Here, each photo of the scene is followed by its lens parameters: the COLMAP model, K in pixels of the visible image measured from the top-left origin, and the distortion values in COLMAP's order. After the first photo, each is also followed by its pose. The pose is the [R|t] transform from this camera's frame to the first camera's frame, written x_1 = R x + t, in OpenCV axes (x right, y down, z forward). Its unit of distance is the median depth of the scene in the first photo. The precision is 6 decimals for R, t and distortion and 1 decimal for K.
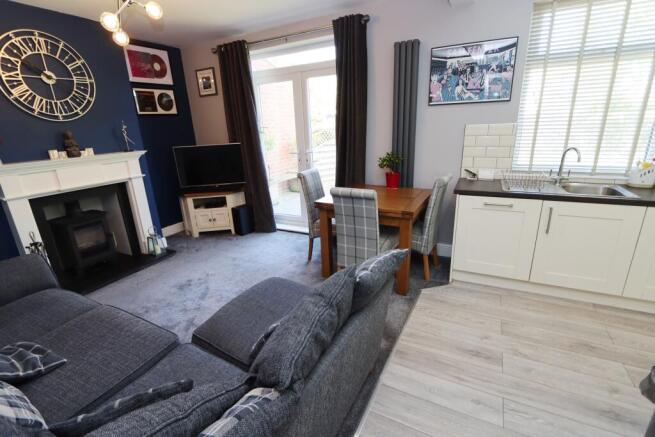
lens RADIAL K [[306.3, 0, 324.9], [0, 306.3, 220.2], [0, 0, 1]] dist [-0.014711, 0.002262]
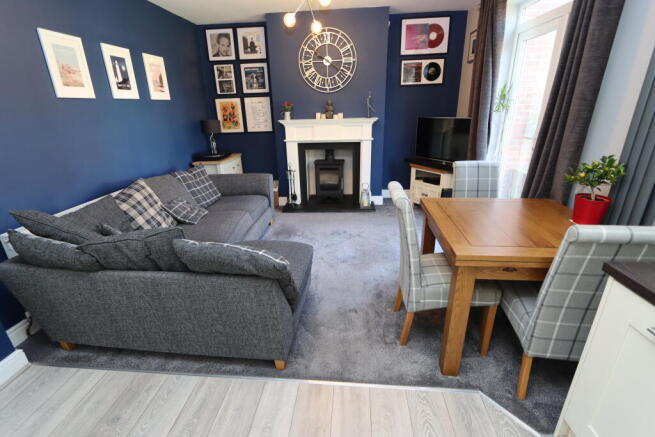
lens RADIAL K [[306.3, 0, 325.2], [0, 306.3, 220.2], [0, 0, 1]] dist [-0.014711, 0.002262]
pose [[0.390277, 0.354499, -0.849714, 0.533954], [-0.269471, 0.926470, 0.262752, -0.139525], [0.880380, 0.126427, 0.457107, 0.396028]]
